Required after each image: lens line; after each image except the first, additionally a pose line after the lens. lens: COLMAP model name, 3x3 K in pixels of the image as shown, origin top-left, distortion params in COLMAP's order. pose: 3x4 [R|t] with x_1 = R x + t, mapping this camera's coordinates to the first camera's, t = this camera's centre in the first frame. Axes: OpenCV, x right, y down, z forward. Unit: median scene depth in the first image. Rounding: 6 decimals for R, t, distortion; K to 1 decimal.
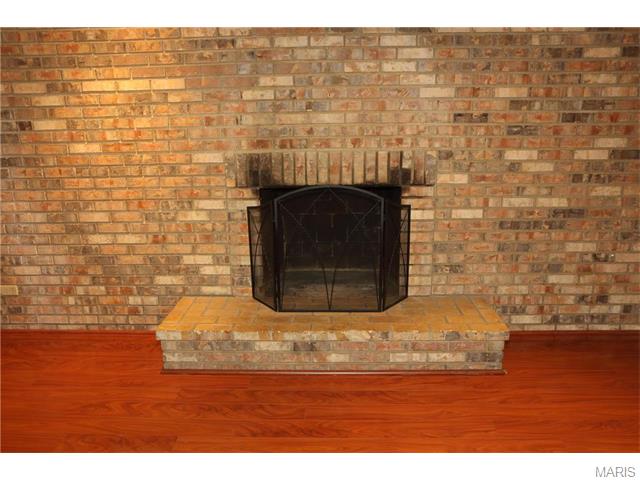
lens RADIAL K [[498.3, 0, 319.4], [0, 498.3, 244.6], [0, 0, 1]] dist [-0.109899, 0.114044]
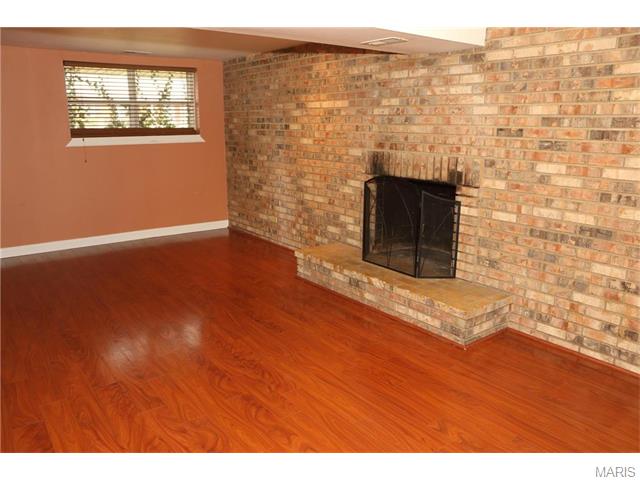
lens RADIAL K [[498.3, 0, 319.4], [0, 498.3, 244.6], [0, 0, 1]] dist [-0.109899, 0.114044]
pose [[0.630203, 0.203463, -0.749298, 0.911024], [-0.212729, 0.973373, 0.085390, -0.006431], [0.746720, 0.105584, 0.656705, -0.051316]]
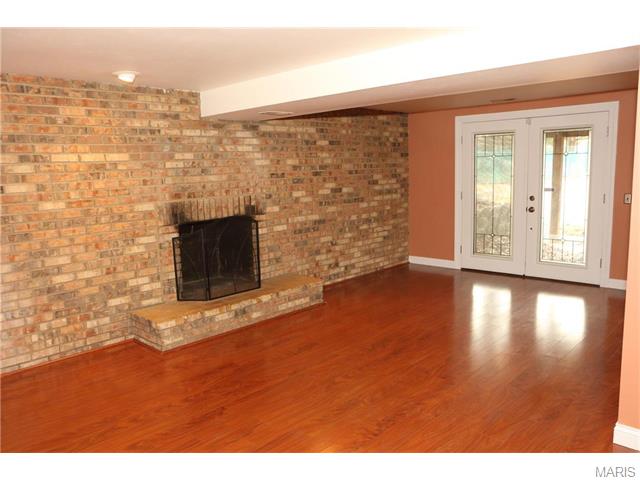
lens RADIAL K [[498.3, 0, 319.4], [0, 498.3, 244.6], [0, 0, 1]] dist [-0.109899, 0.114044]
pose [[0.667210, -0.120720, 0.735022, -0.967103], [0.213068, 0.976479, -0.033033, 0.088974], [-0.713746, 0.178650, 0.677238, -0.325662]]
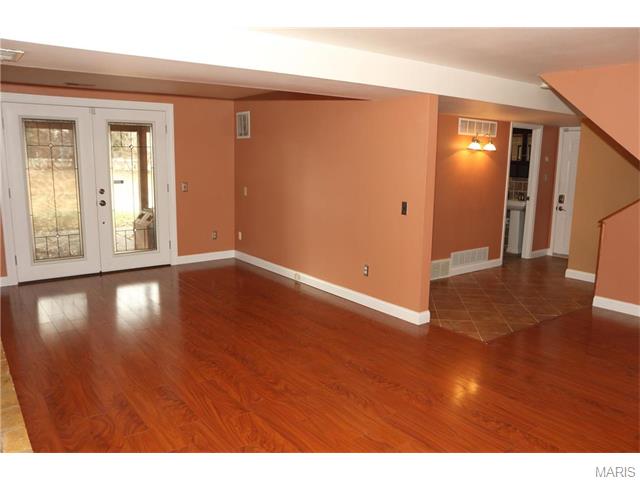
lens RADIAL K [[498.3, 0, 319.4], [0, 498.3, 244.6], [0, 0, 1]] dist [-0.109899, 0.114044]
pose [[-0.625237, -0.128143, 0.769843, -0.949977], [0.200078, 0.927142, 0.316822, -0.227342], [-0.754352, 0.352117, -0.554046, 0.887821]]
